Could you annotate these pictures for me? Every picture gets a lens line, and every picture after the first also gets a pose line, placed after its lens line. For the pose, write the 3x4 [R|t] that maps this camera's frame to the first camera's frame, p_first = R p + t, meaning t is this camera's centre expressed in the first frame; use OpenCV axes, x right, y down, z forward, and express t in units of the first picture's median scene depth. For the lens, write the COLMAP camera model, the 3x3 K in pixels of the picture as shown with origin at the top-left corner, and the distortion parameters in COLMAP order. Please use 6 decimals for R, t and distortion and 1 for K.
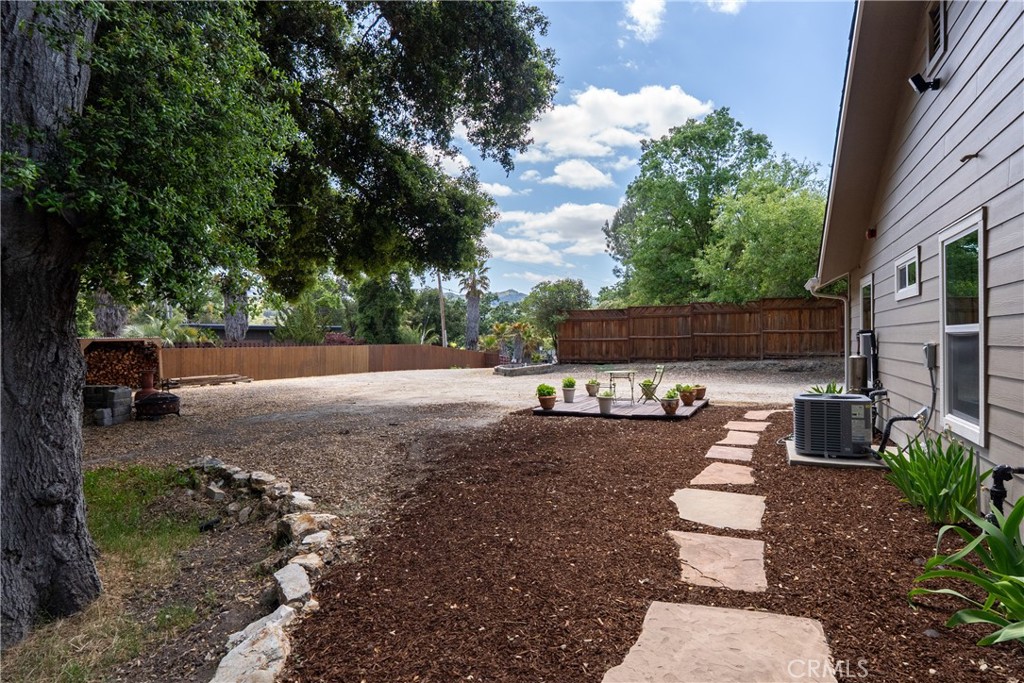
lens RADIAL K [[562.6, 0, 512.0], [0, 562.6, 341.5], [0, 0, 1]] dist [-0.046131, -0.000233]
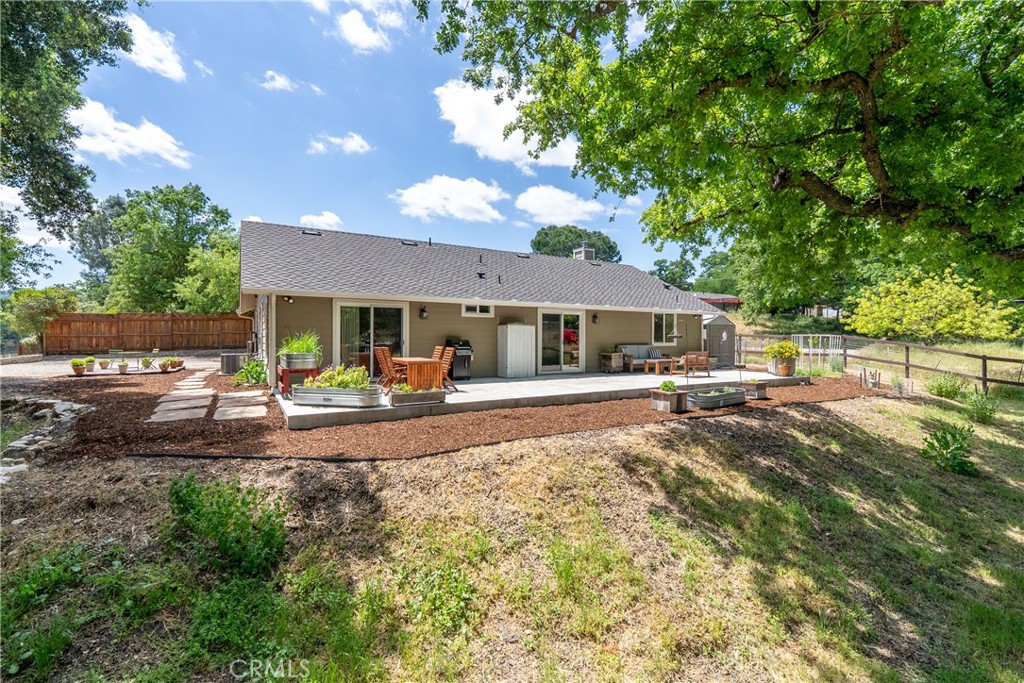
lens RADIAL K [[462.4, 0, 512.0], [0, 462.4, 341.5], [0, 0, 1]] dist [-0.008810, 0.005210]
pose [[0.573222, 0.003864, 0.819391, -0.173174], [-0.003949, 0.999990, -0.001953, 0.008481], [-0.819390, -0.002116, 0.573232, -0.472828]]
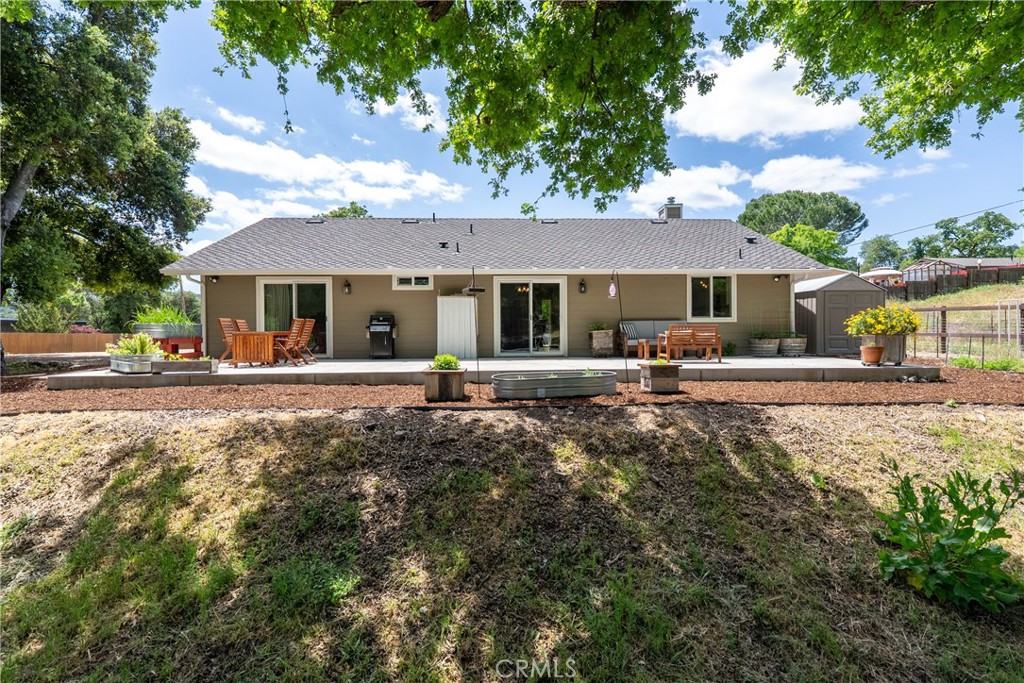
lens RADIAL K [[462.4, 0, 512.0], [0, 462.4, 341.5], [0, 0, 1]] dist [-0.008810, 0.005210]
pose [[0.899455, -0.002661, 0.437005, 0.185826], [0.002100, 0.999996, 0.001768, 0.036448], [-0.437009, -0.000672, 0.899457, -0.631747]]
